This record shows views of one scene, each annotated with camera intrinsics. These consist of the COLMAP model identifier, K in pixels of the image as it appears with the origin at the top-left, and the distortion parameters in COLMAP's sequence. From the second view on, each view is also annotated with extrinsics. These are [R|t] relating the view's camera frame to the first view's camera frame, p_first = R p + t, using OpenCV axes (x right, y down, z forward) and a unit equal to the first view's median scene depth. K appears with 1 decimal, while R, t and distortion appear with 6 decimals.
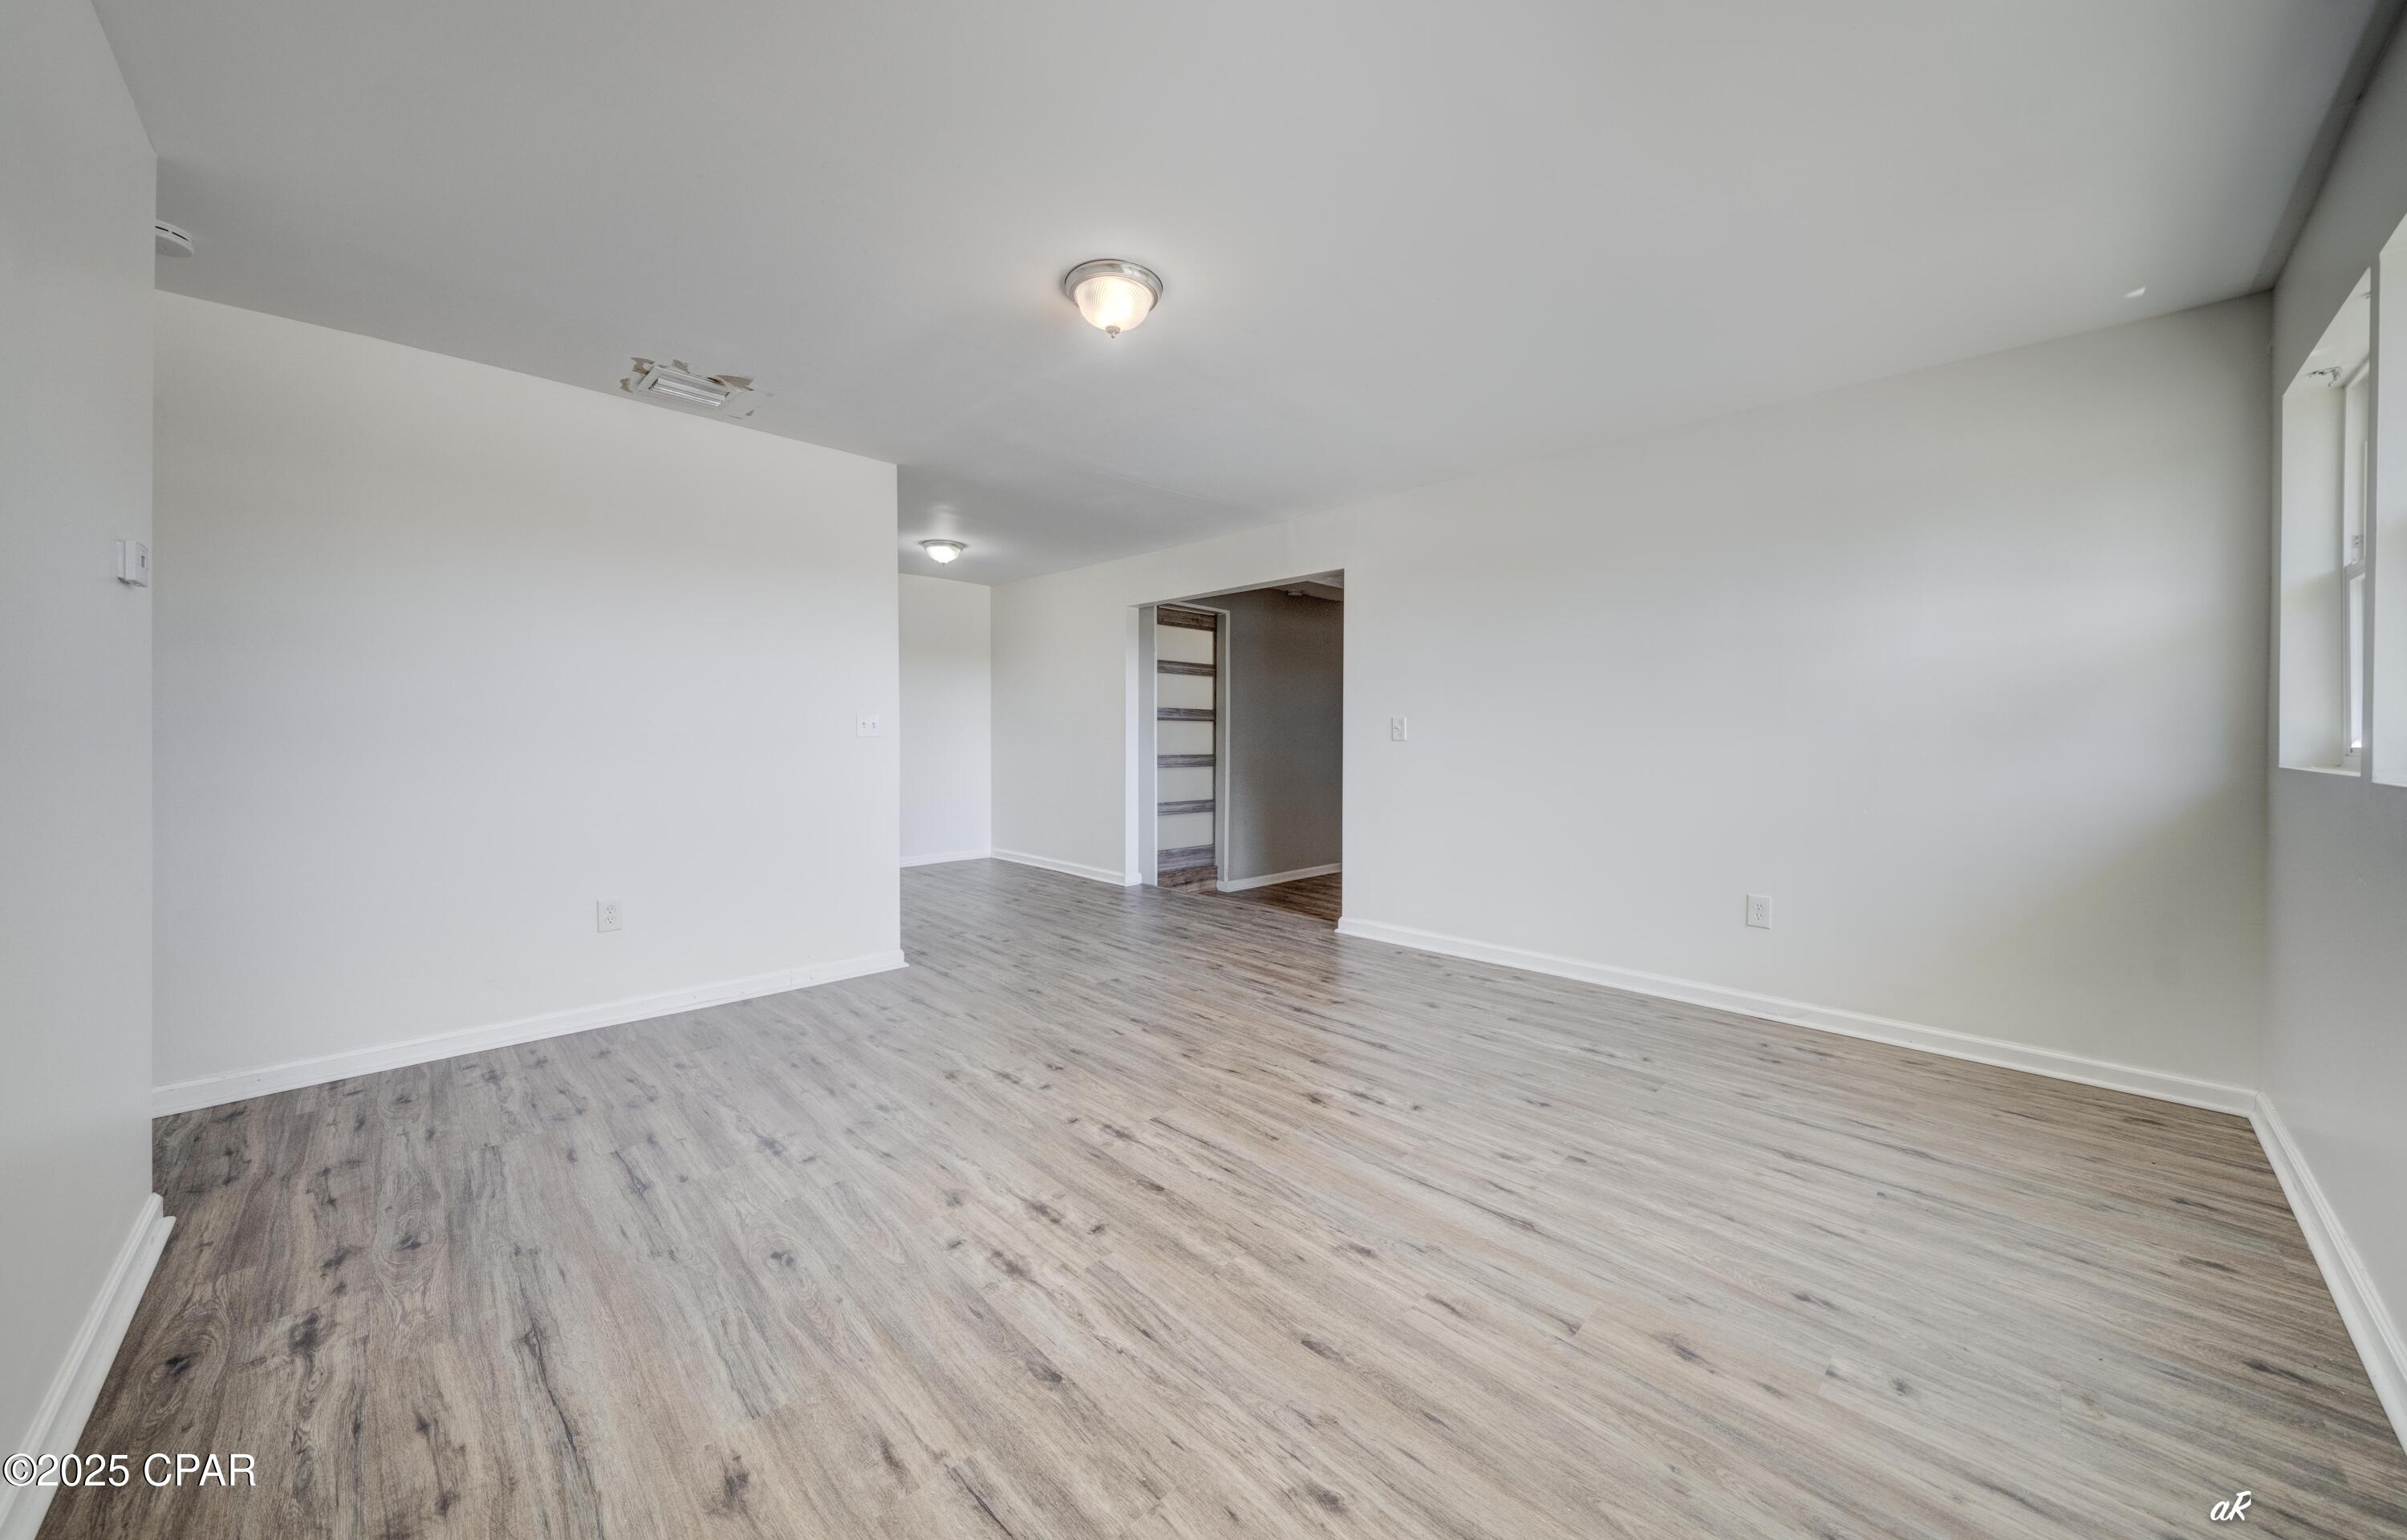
lens RADIAL K [[823.3, 0, 1207.8], [0, 823.3, 784.9], [0, 0, 1]] dist [-0.006271, 0.000338]
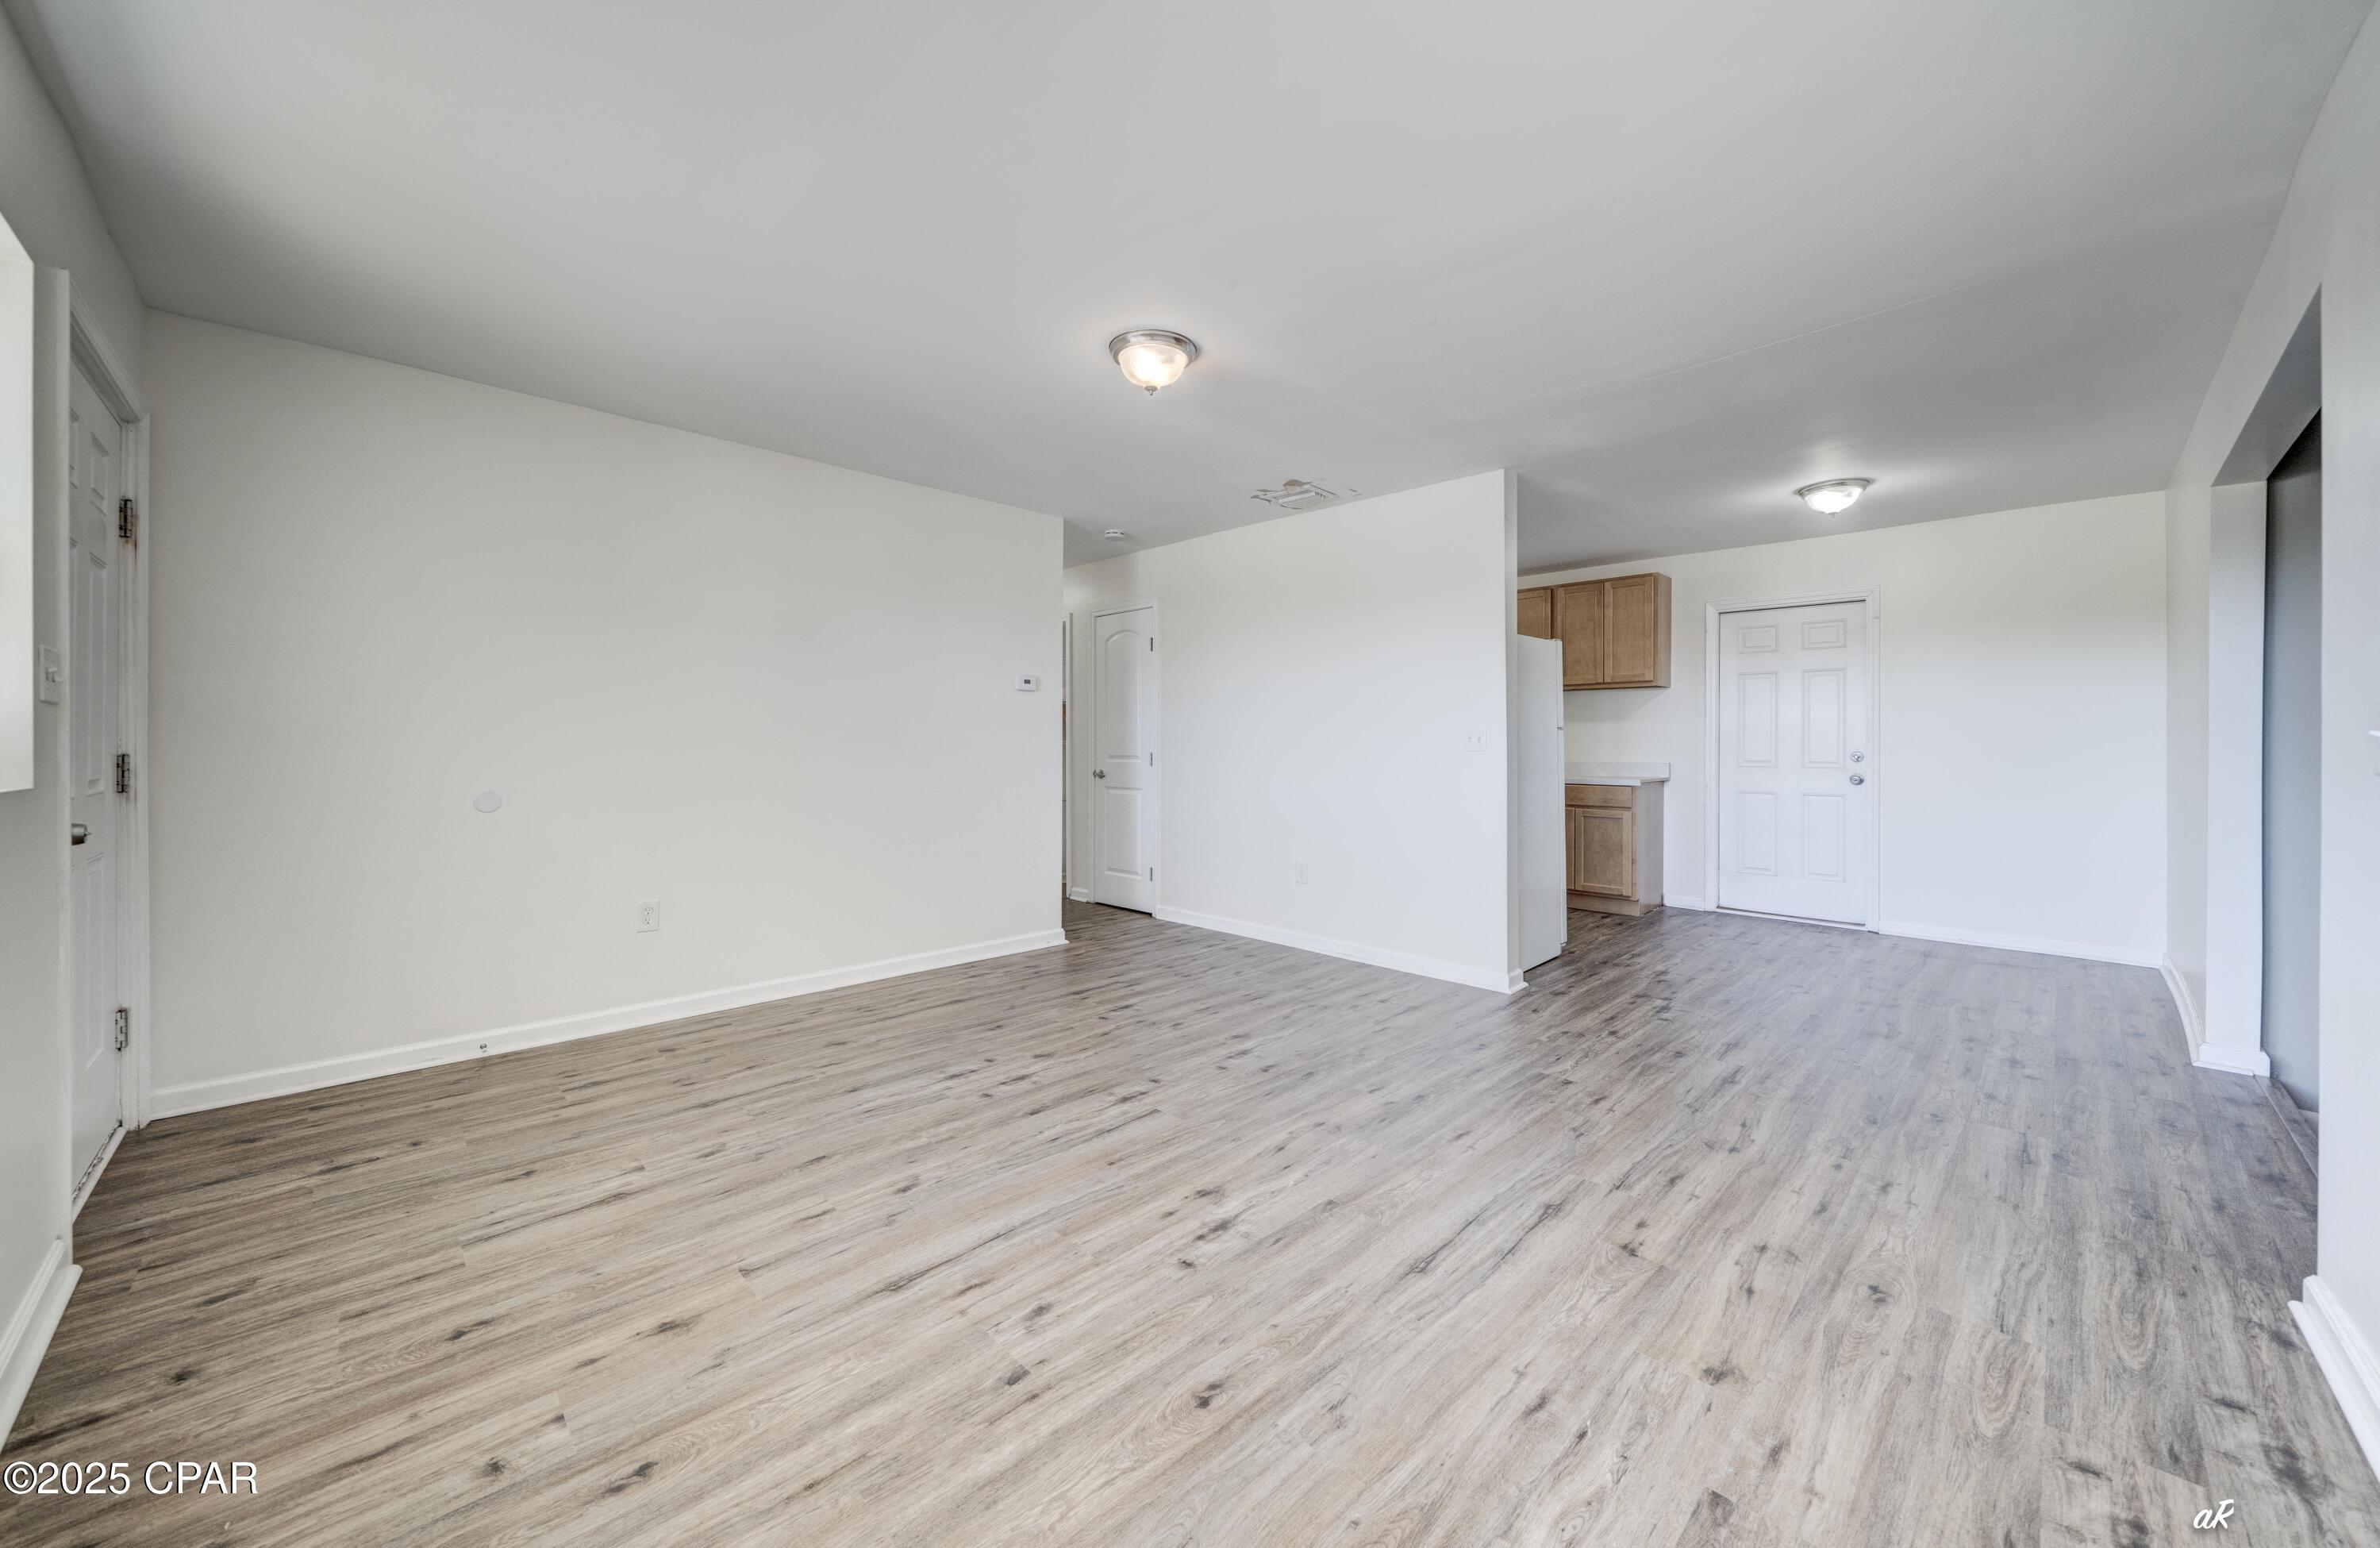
lens RADIAL K [[878.4, 0, 1151.7], [0, 878.4, 749.6], [0, 0, 1]] dist [-0.003964, -0.000329]
pose [[-0.022305, 0.005375, -0.999737, 1.236456], [-0.066390, 0.997770, 0.006846, -0.067731], [0.997544, 0.066526, -0.021899, 1.168804]]
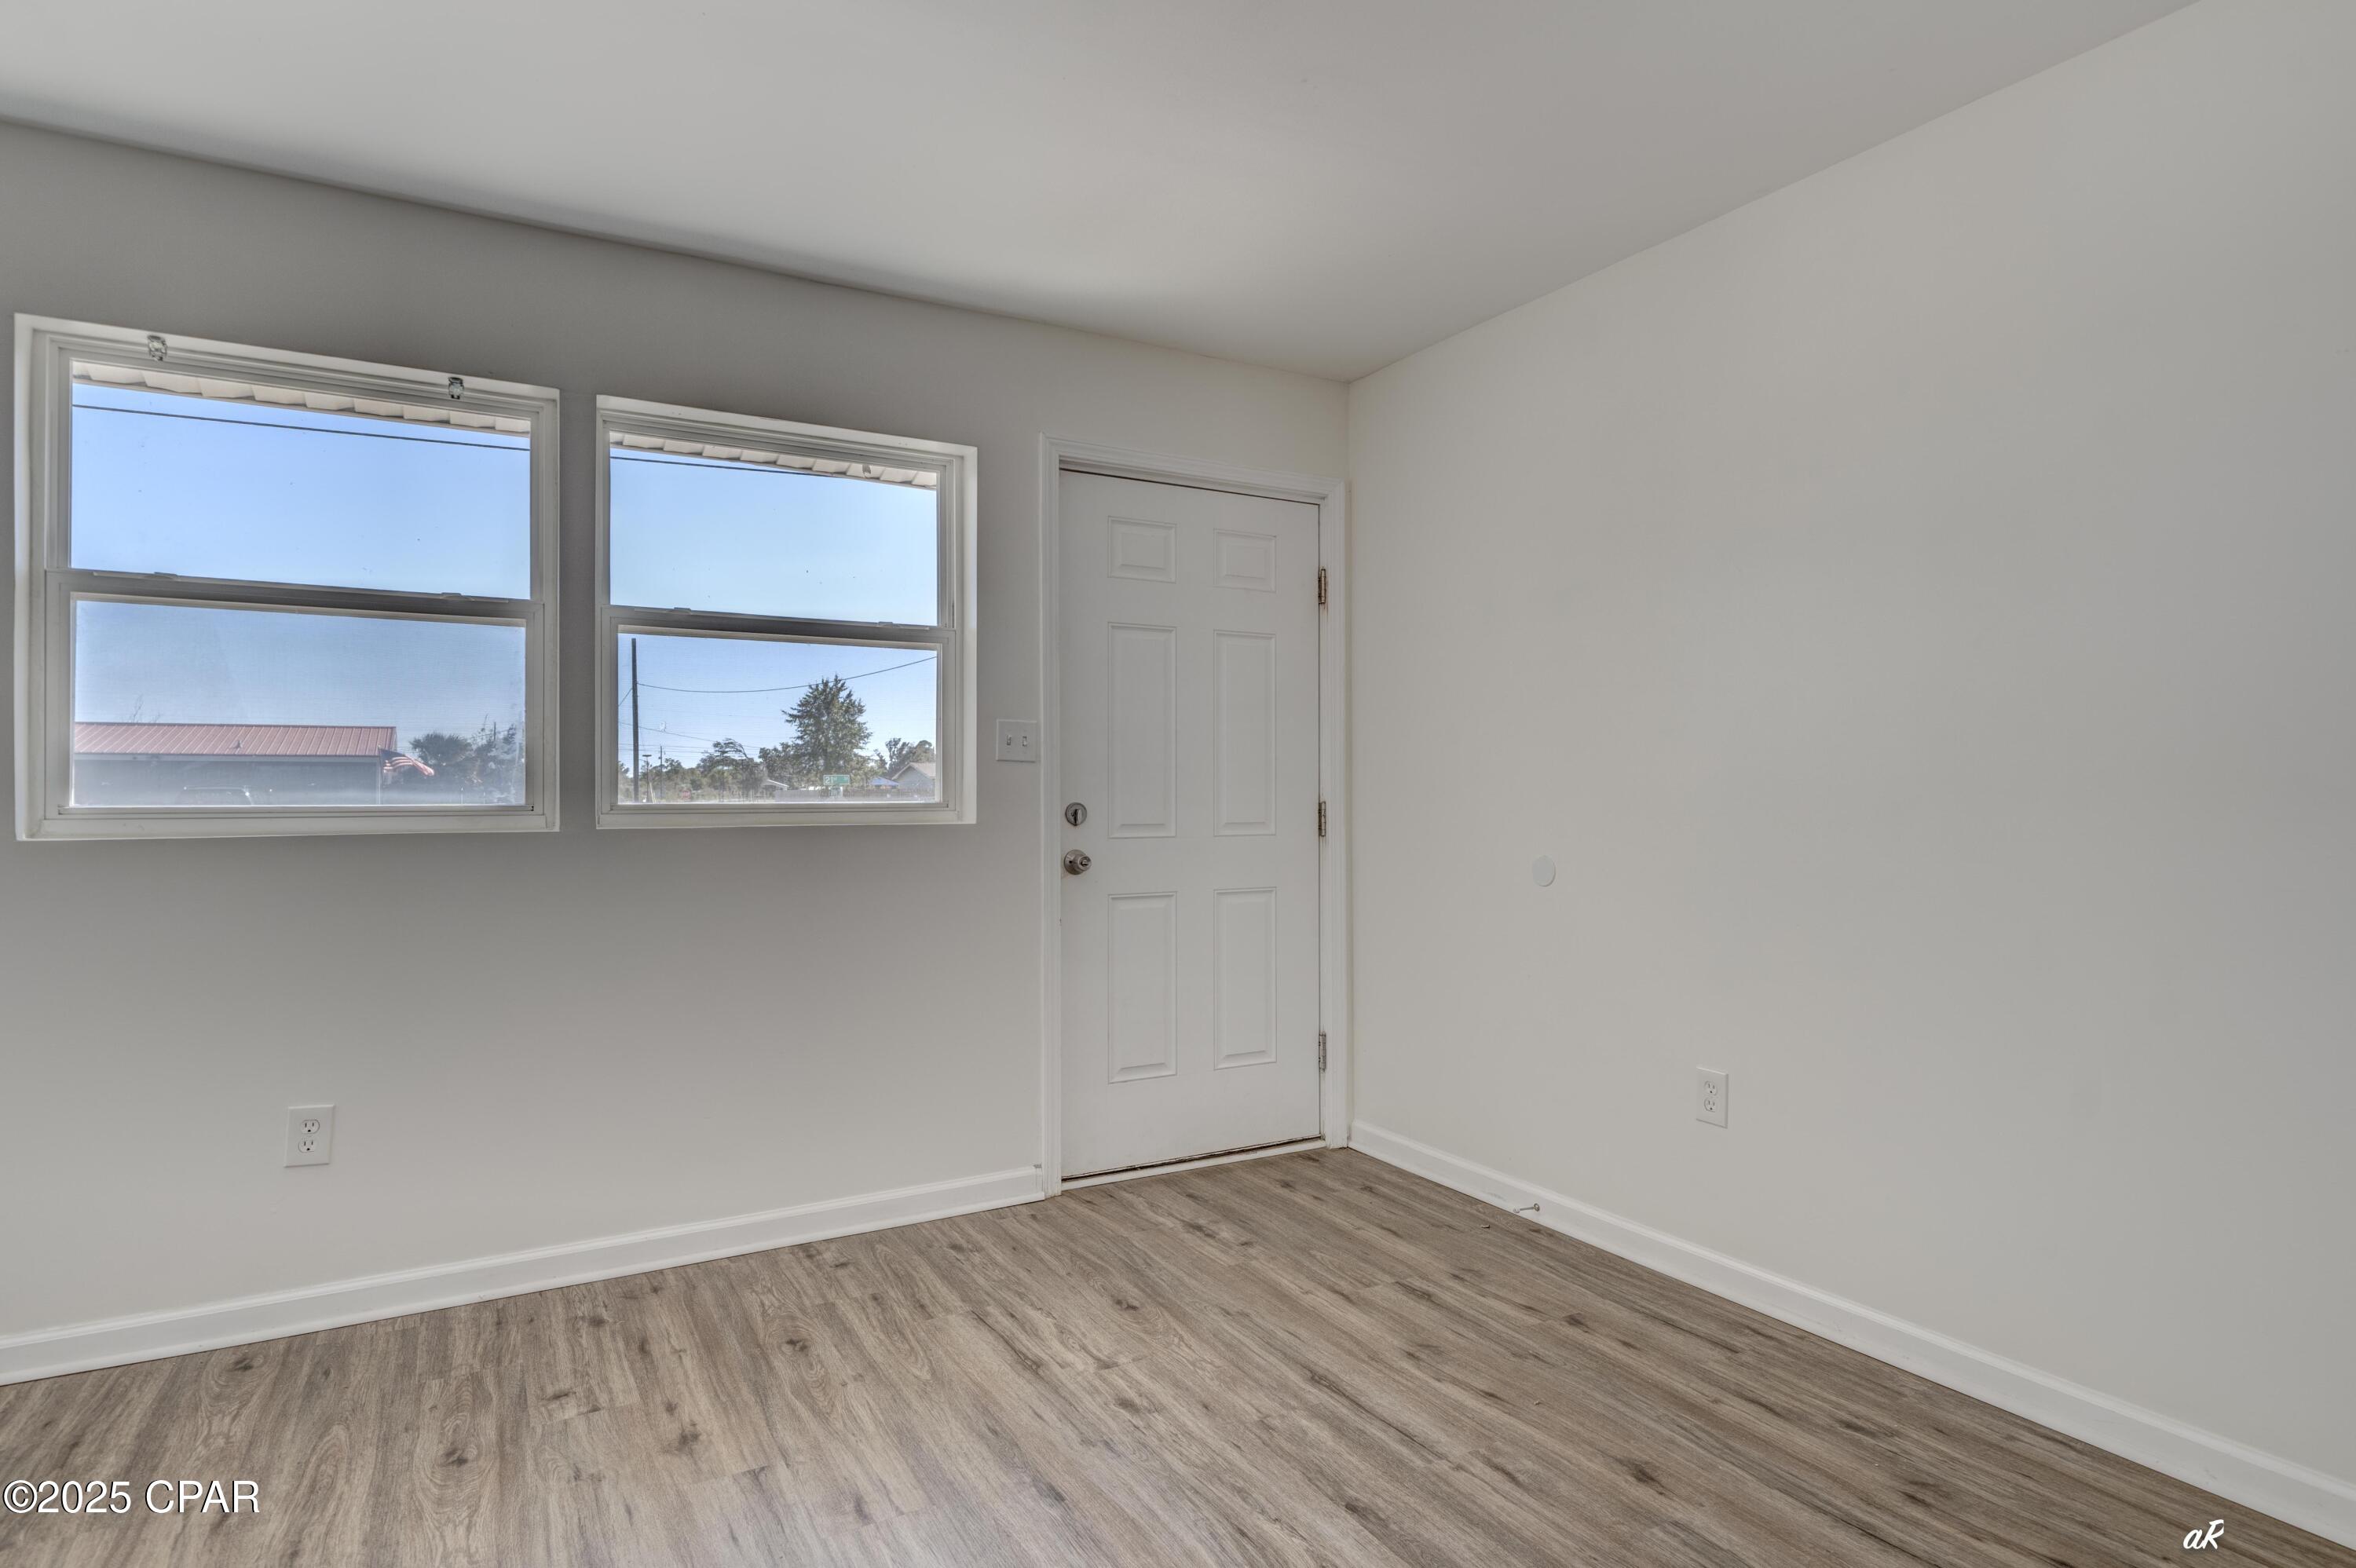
lens RADIAL K [[1267.0, 0, 1227.4], [0, 1267.0, 785.2], [0, 0, 1]] dist [0.000705, -0.001456]
pose [[-0.971158, -0.000266, 0.238437, -0.267429], [0.013683, 0.998289, 0.056846, -0.094645], [-0.238044, 0.058469, -0.969493, 1.626796]]
